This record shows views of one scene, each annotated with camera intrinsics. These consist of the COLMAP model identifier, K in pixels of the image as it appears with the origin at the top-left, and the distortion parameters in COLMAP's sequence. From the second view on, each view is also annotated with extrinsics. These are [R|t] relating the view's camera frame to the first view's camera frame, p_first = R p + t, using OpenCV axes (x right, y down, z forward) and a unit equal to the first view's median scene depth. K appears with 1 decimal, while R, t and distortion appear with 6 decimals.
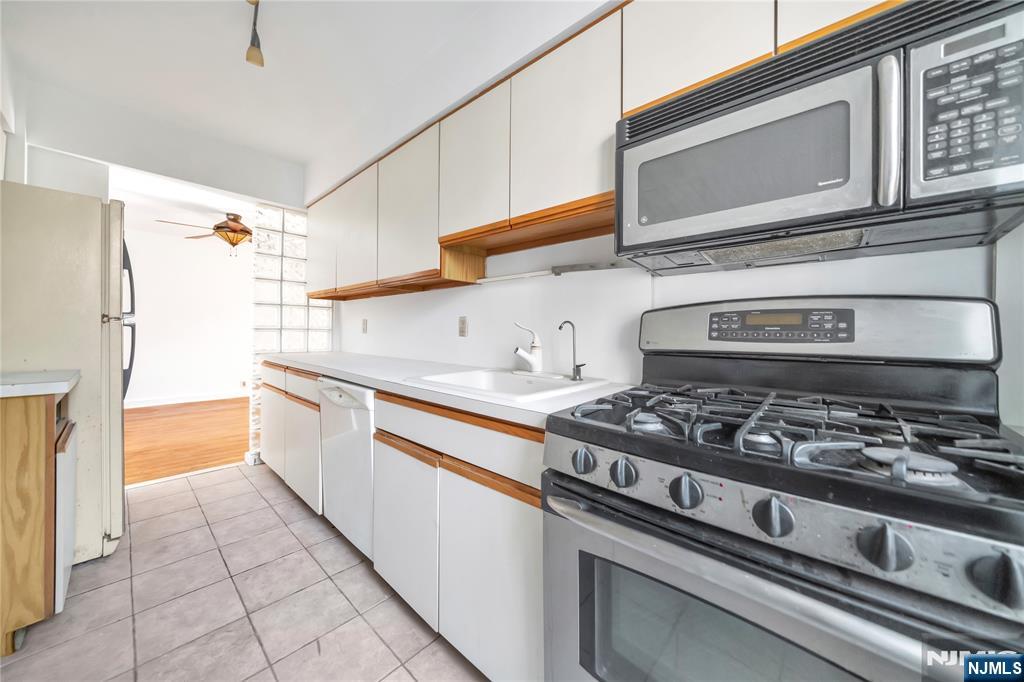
lens RADIAL K [[353.2, 0, 510.4], [0, 353.2, 335.8], [0, 0, 1]] dist [0.000035, -0.000024]
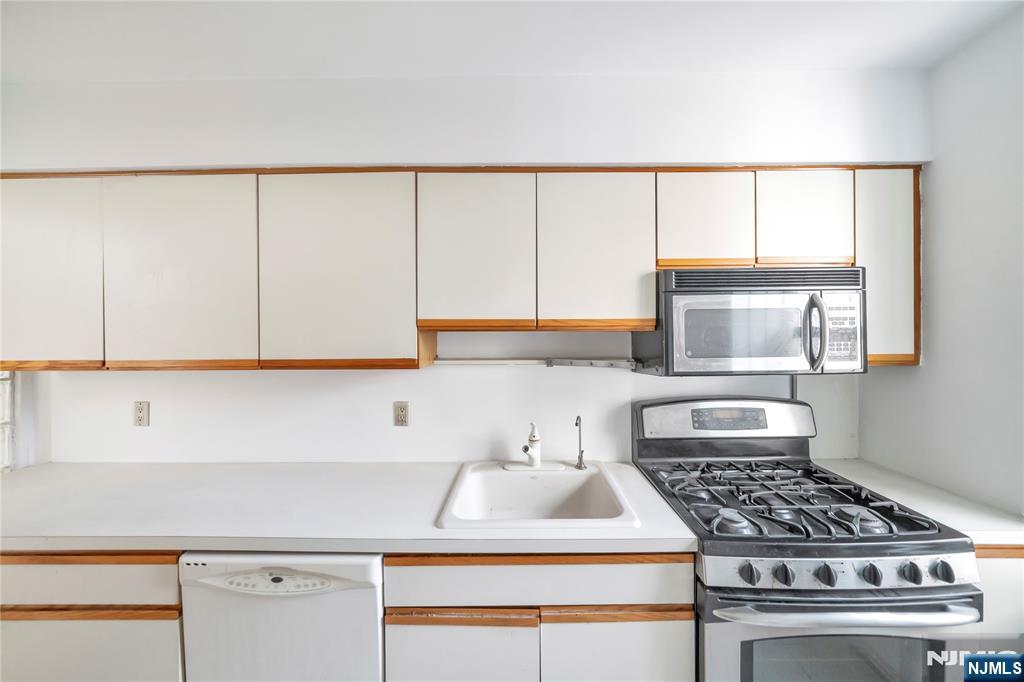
lens RADIAL K [[351.0, 0, 513.3], [0, 351.0, 335.9], [0, 0, 1]] dist [-0.007660, -0.000084]
pose [[0.741808, -0.016670, 0.670405, -0.830508], [0.020251, 0.999792, 0.002453, -0.348340], [-0.670307, 0.011757, 0.741991, 0.404107]]
